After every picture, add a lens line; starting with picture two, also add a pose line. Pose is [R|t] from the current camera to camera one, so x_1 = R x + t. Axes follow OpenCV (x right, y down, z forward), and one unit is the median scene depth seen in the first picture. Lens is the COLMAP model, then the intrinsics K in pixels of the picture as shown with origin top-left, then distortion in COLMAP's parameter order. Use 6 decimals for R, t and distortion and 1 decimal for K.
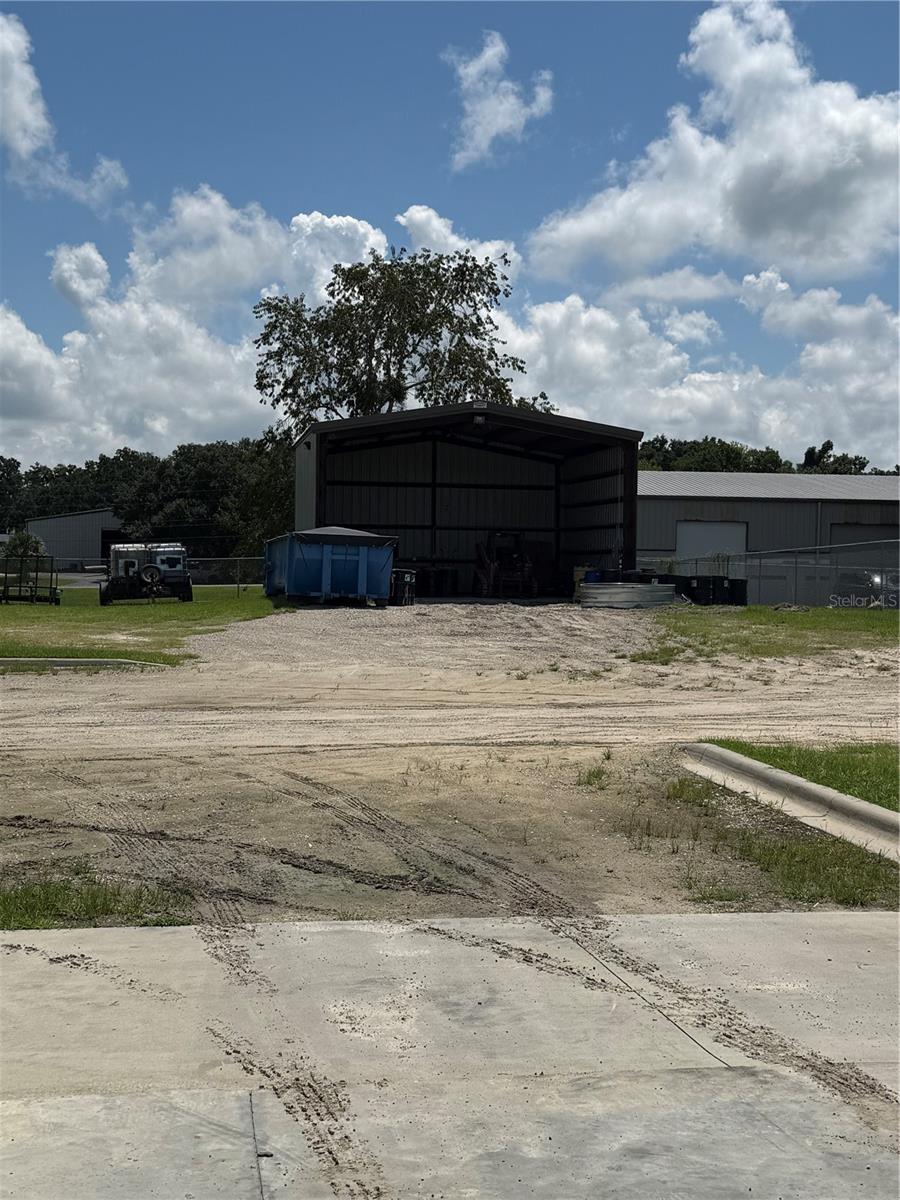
lens RADIAL K [[1714.1, 0, 449.6], [0, 1714.1, 600.1], [0, 0, 1]] dist [-0.222254, 0.000000]
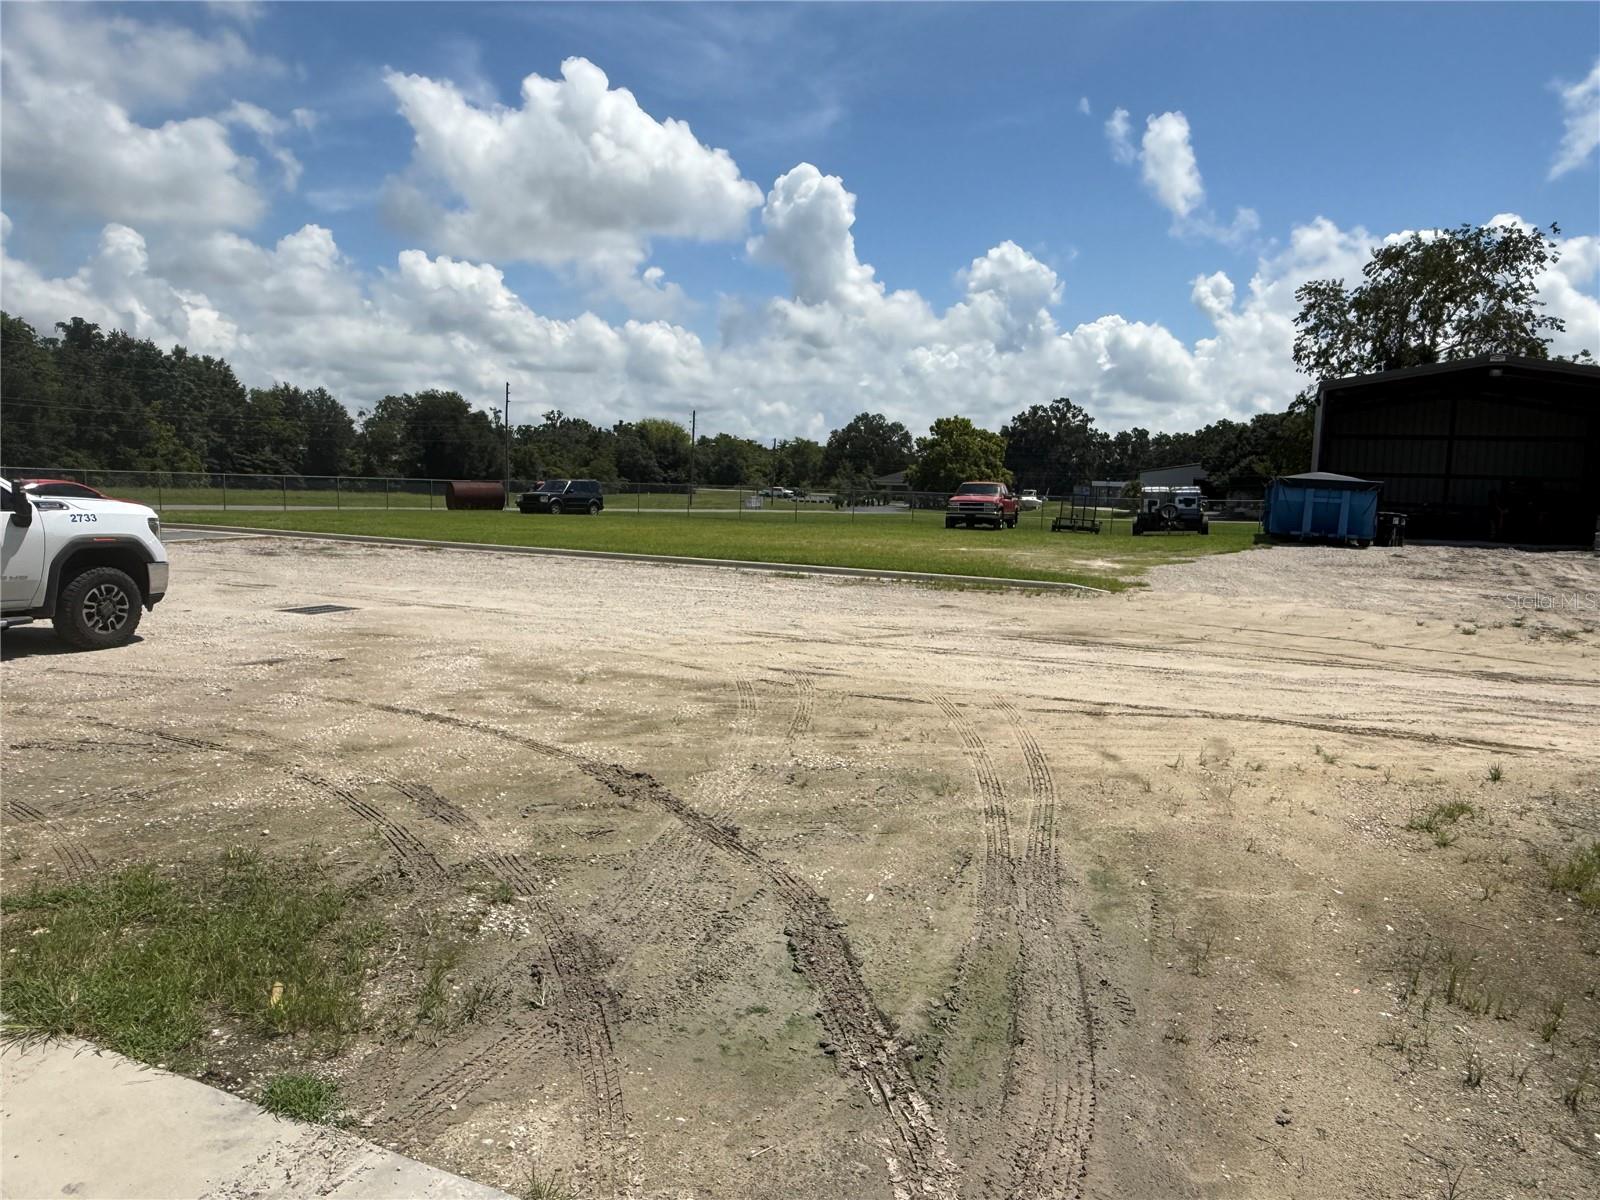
lens RADIAL K [[1127.7, 0, 780.1], [0, 1127.7, 572.4], [0, 0, 1]] dist [0.004518, 0.003631]
pose [[0.834579, 0.055463, -0.548089, 0.029488], [-0.033601, 0.998192, 0.049846, -0.002105], [0.549863, -0.023184, 0.834933, 0.133342]]
